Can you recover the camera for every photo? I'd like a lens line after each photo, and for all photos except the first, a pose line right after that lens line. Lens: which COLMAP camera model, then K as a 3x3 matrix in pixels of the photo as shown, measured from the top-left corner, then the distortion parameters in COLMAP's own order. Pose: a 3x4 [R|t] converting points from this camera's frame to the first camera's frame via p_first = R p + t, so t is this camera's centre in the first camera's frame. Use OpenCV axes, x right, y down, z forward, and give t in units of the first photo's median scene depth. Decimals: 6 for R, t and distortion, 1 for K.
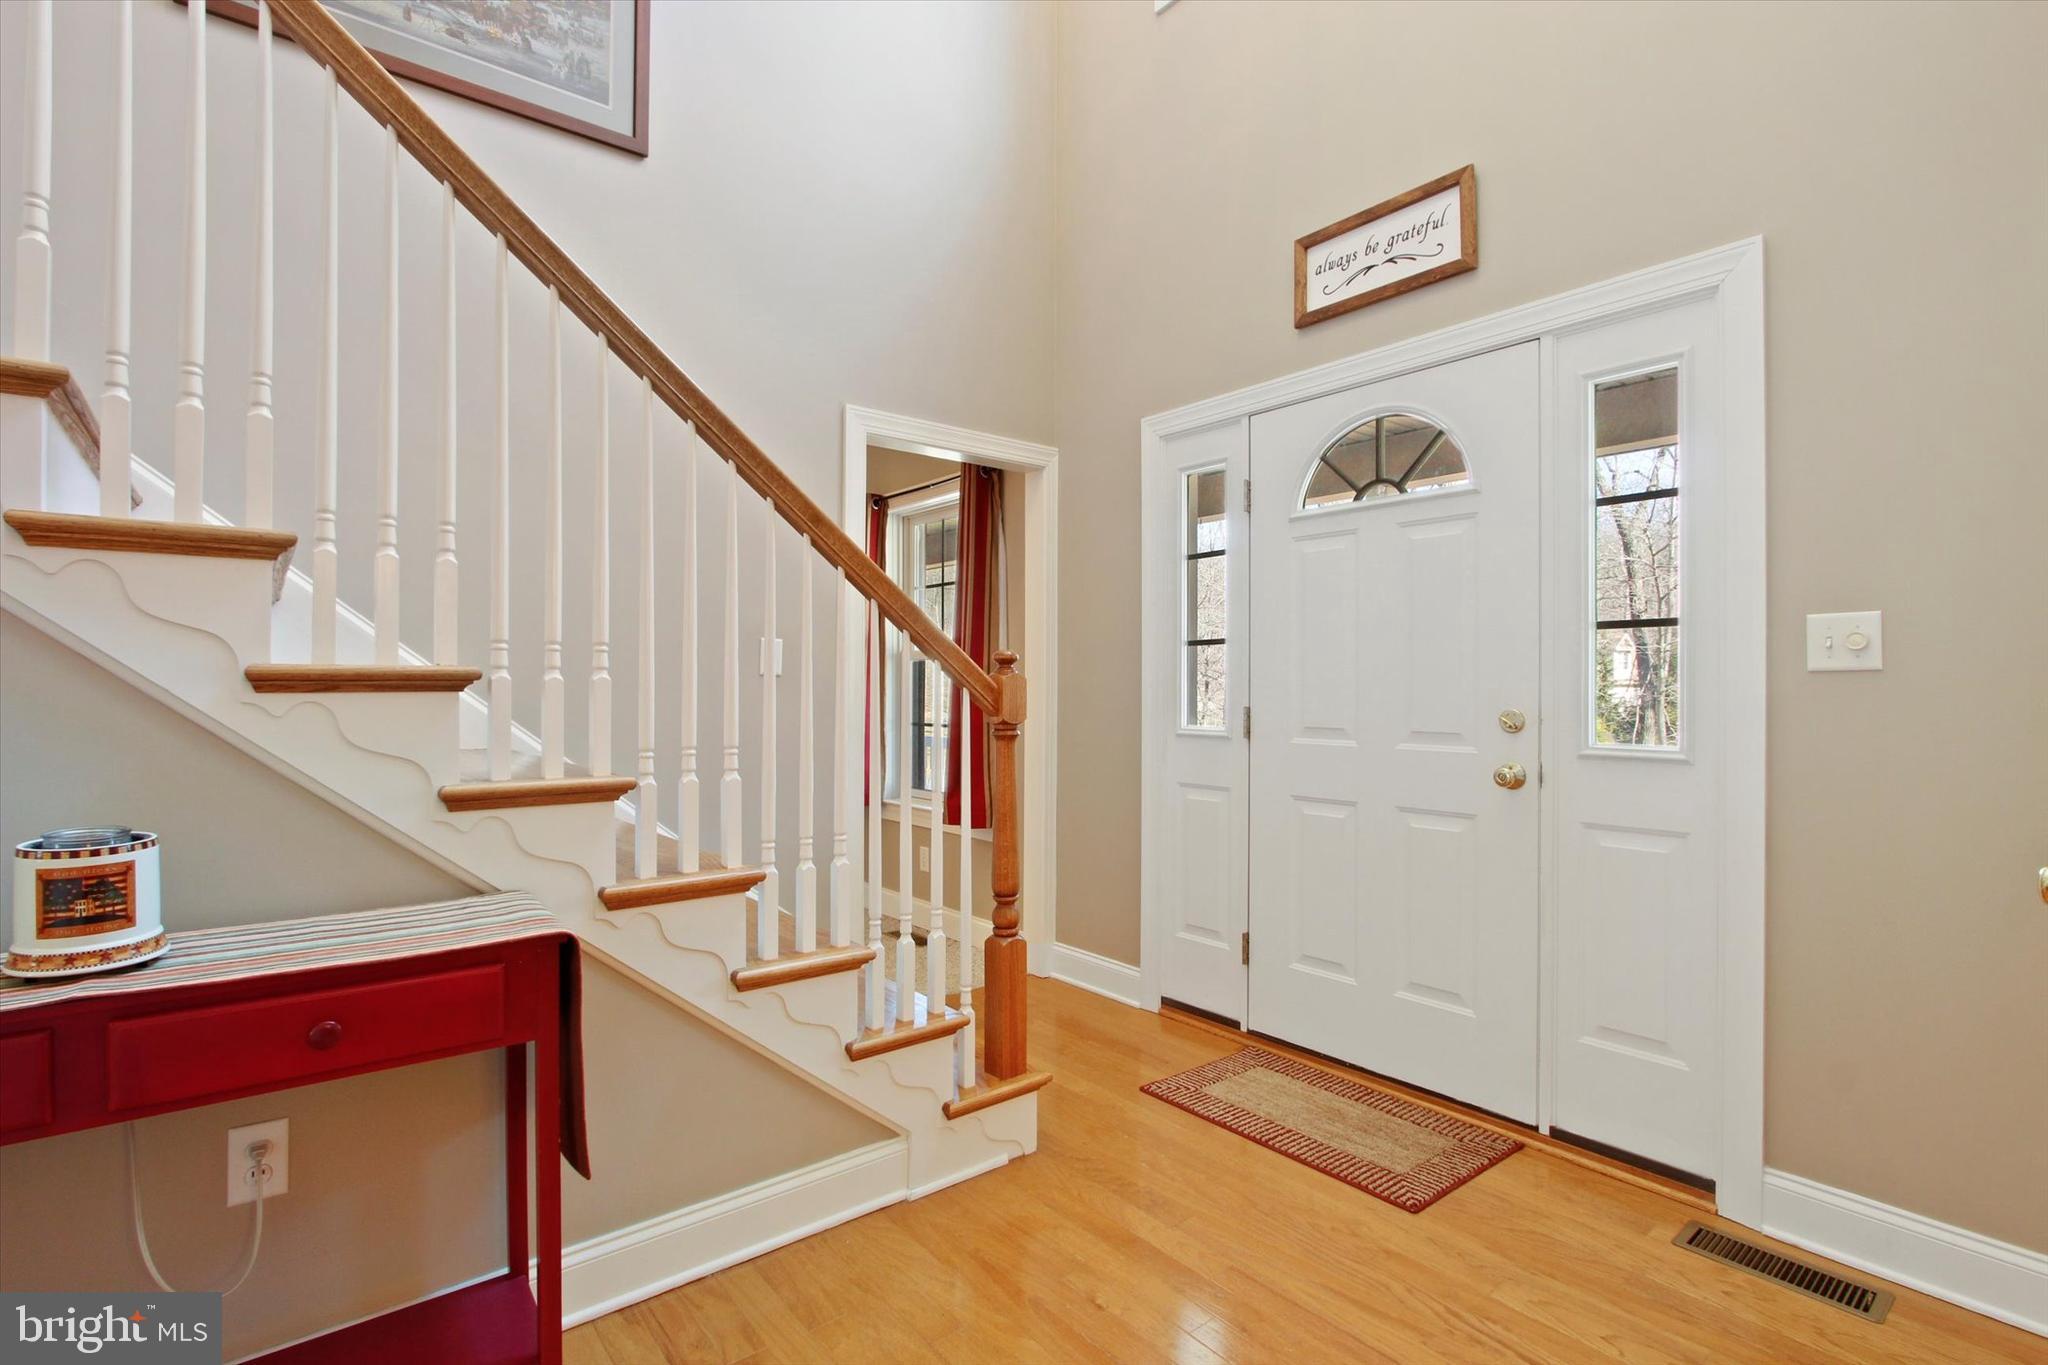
lens RADIAL K [[955.3, 0, 1008.7], [0, 955.3, 688.5], [0, 0, 1]] dist [-0.008719, 0.000702]
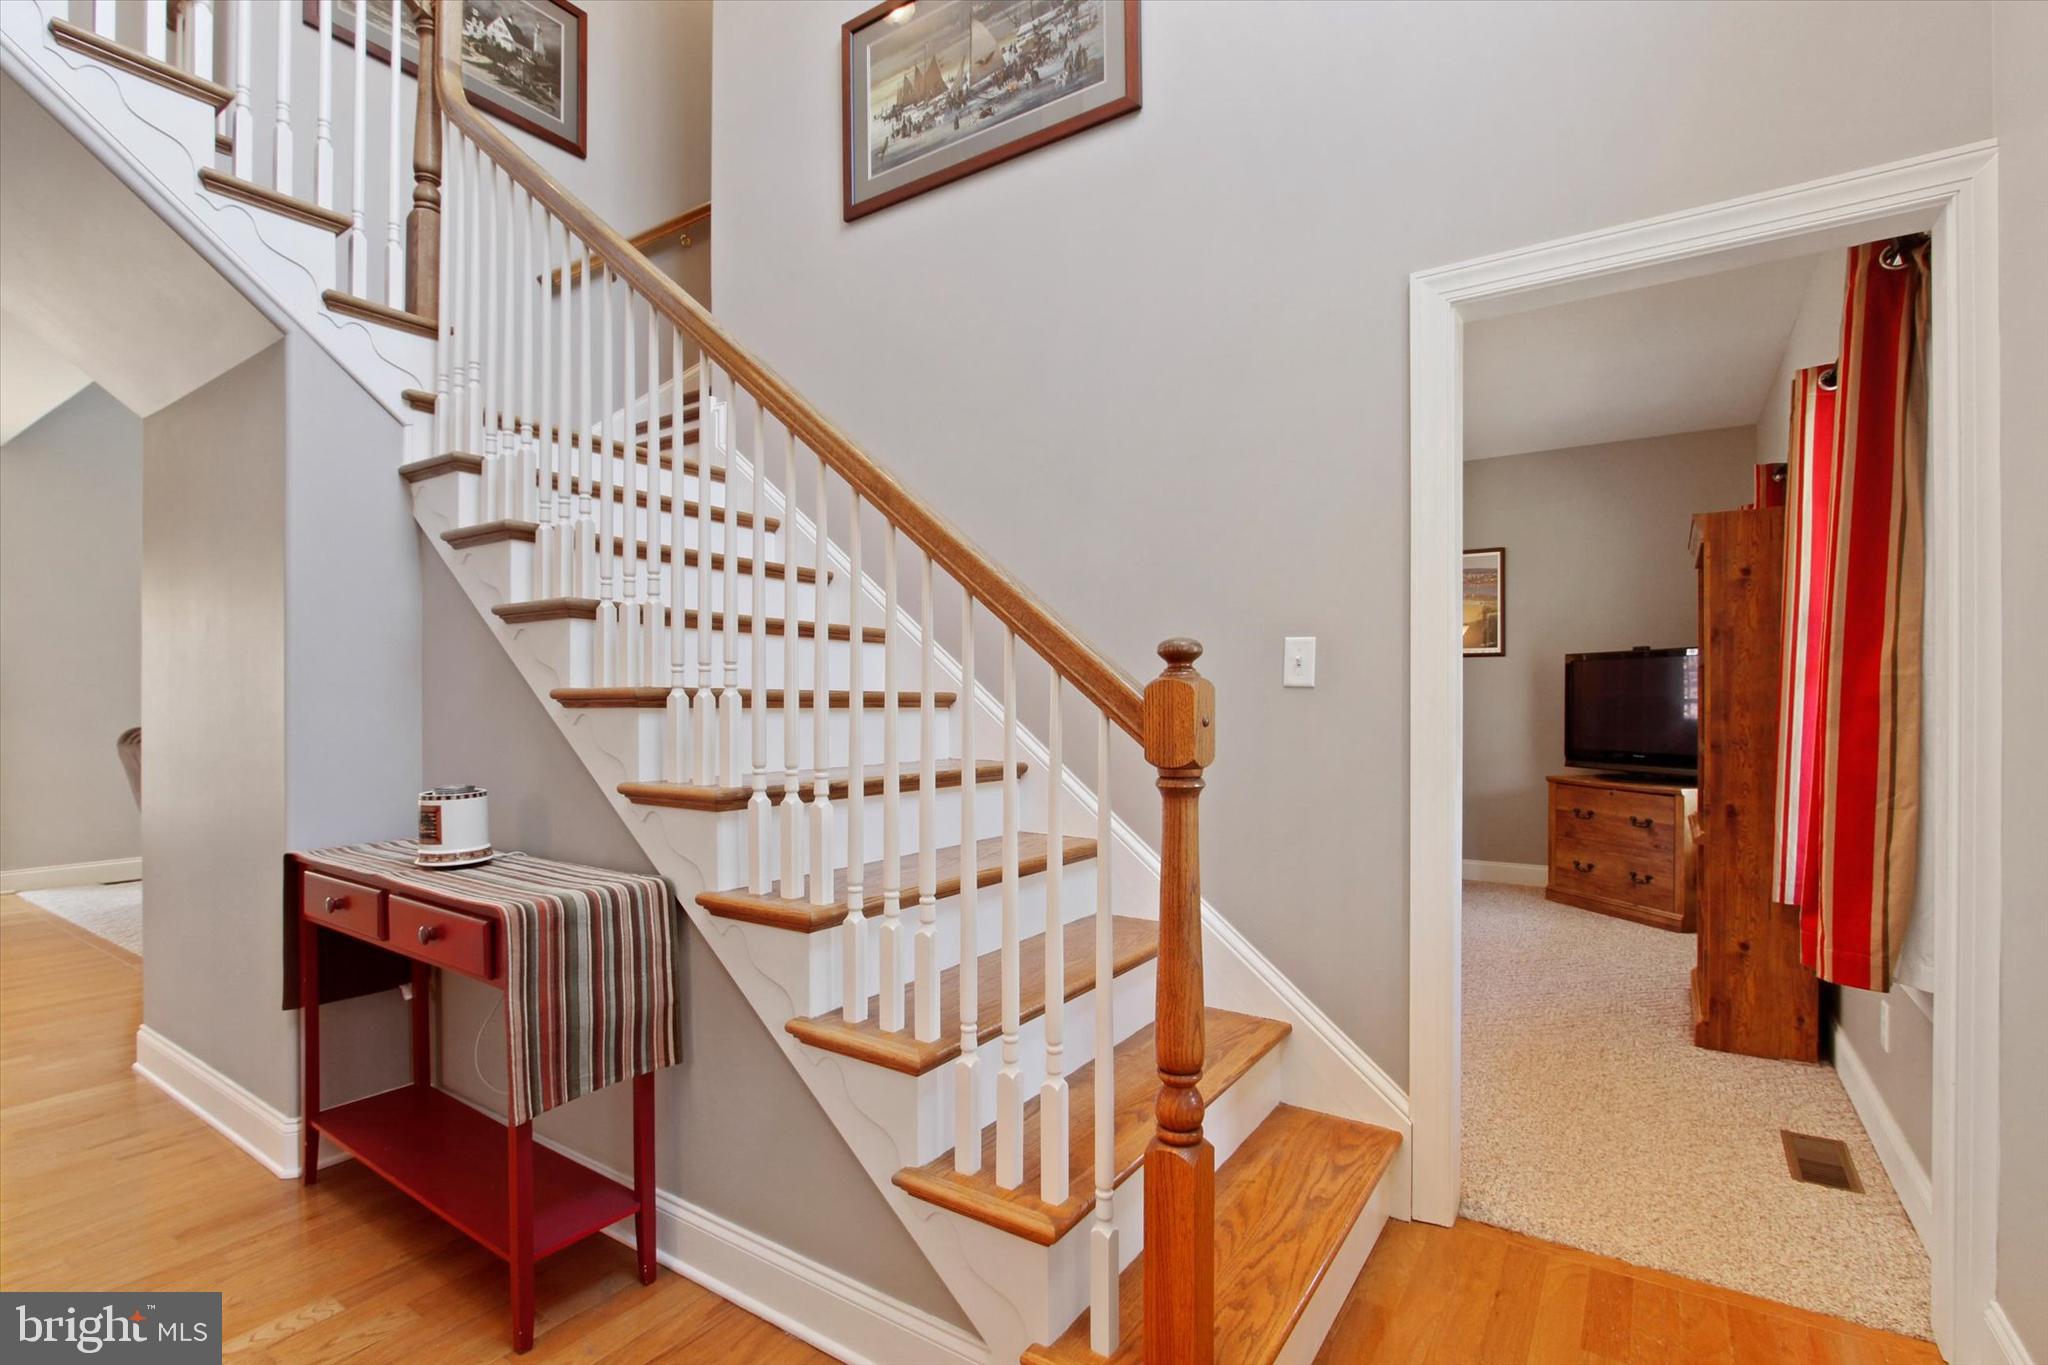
lens RADIAL K [[950.9, 0, 1022.0], [0, 950.9, 693.0], [0, 0, 1]] dist [-0.013719, 0.000434]
pose [[0.311009, -0.014791, -0.950292, 0.447609], [0.002471, 0.999888, -0.014754, 0.002053], [0.950404, 0.002240, 0.311010, 0.669167]]
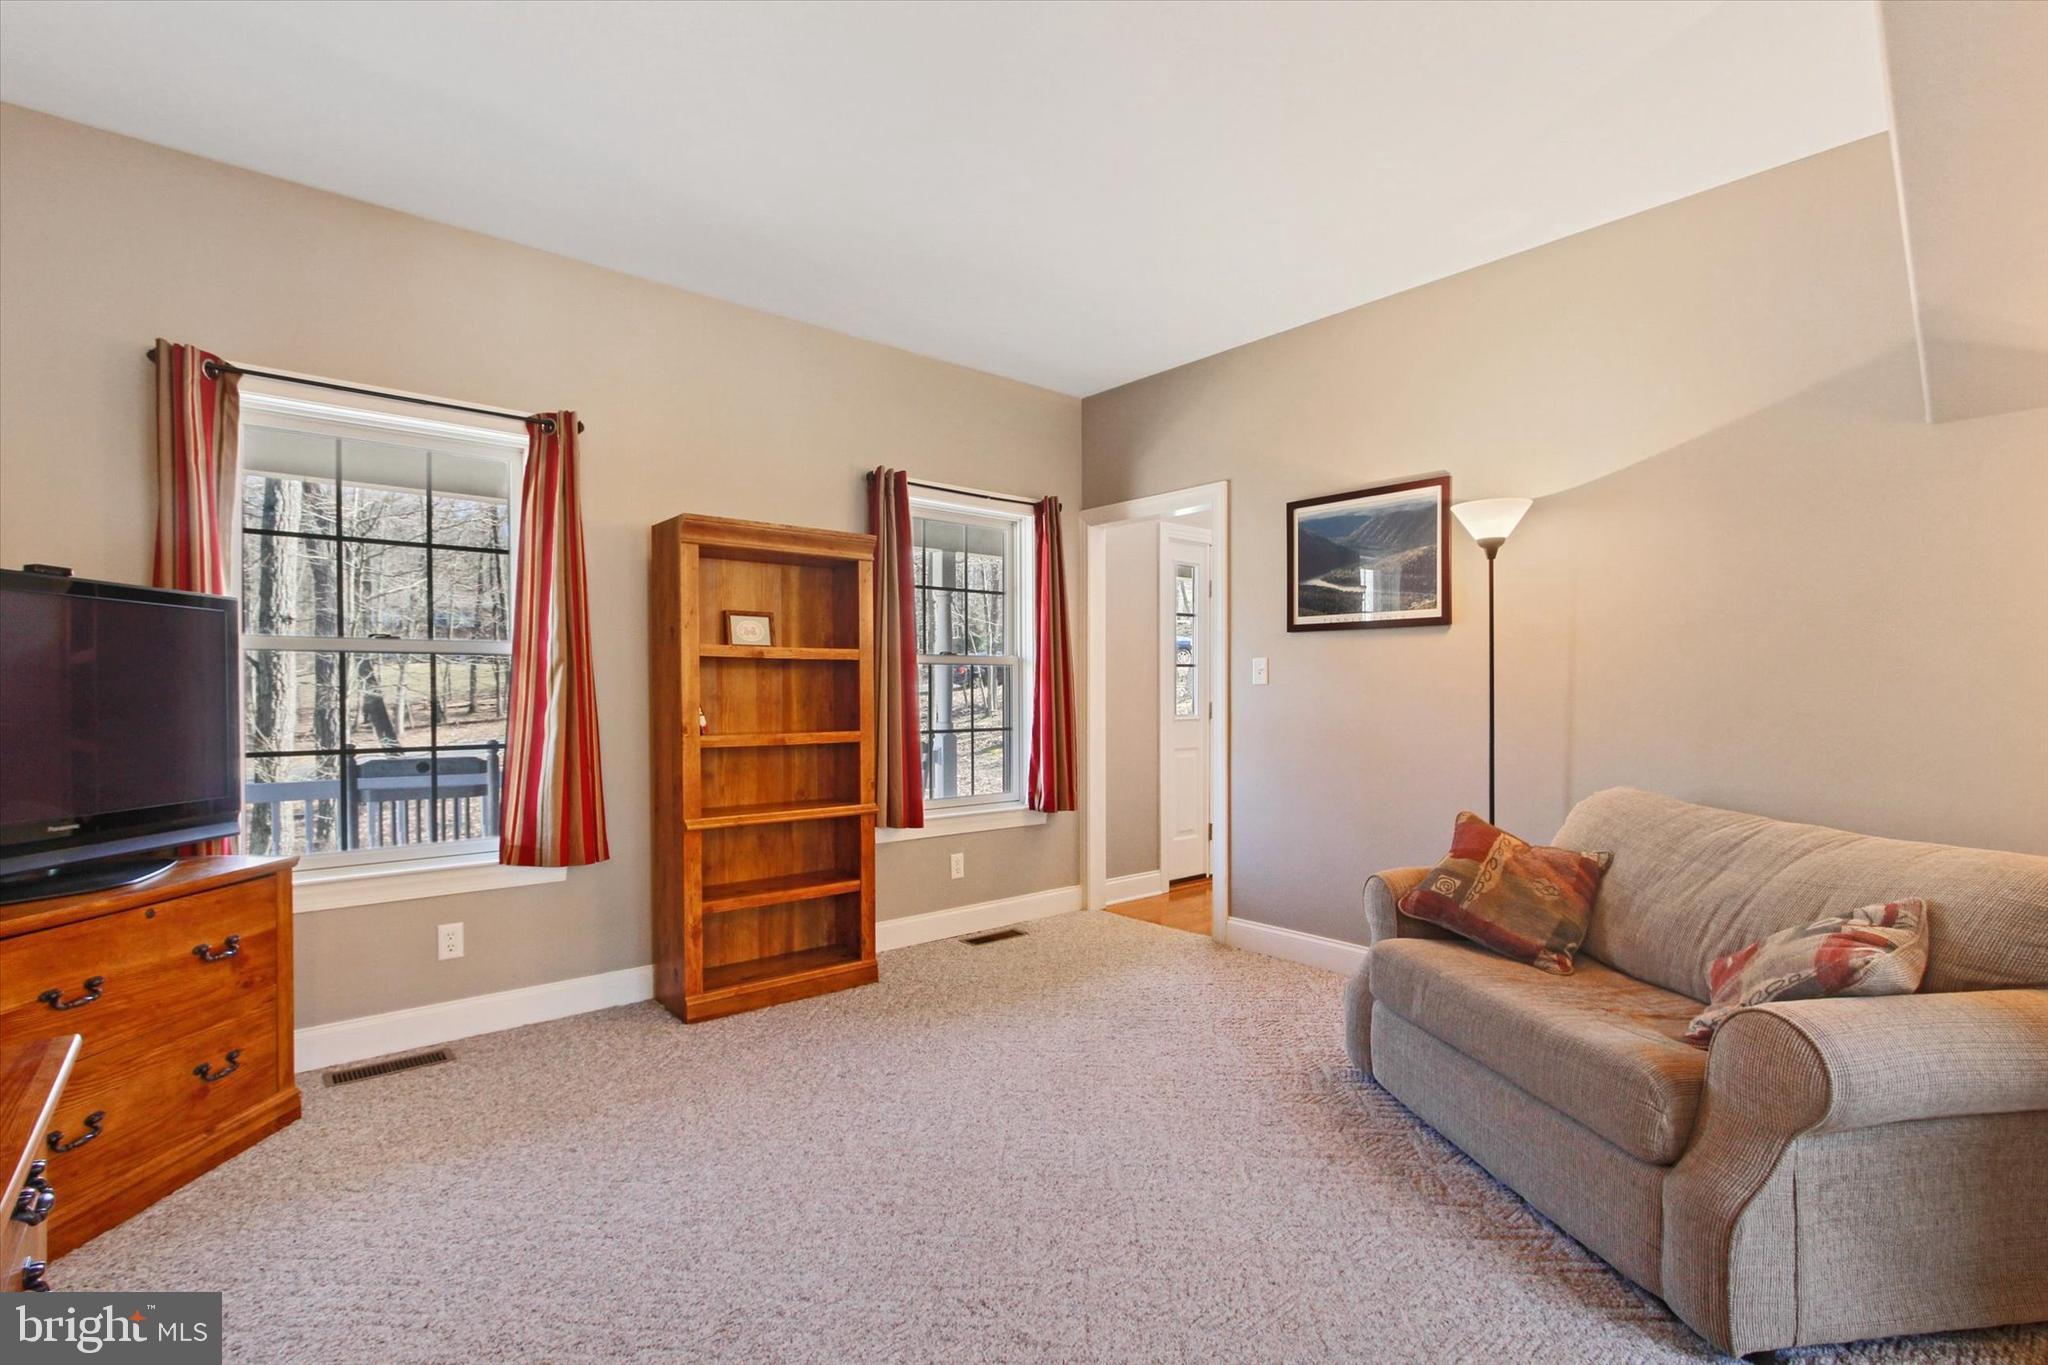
lens RADIAL K [[955.3, 0, 1008.7], [0, 955.3, 688.5], [0, 0, 1]] dist [-0.008719, 0.000702]
pose [[-0.026328, 0.010460, 0.999599, -1.882088], [0.018182, 0.999785, -0.009983, 0.003044], [-0.999488, 0.017911, -0.026512, 1.668650]]
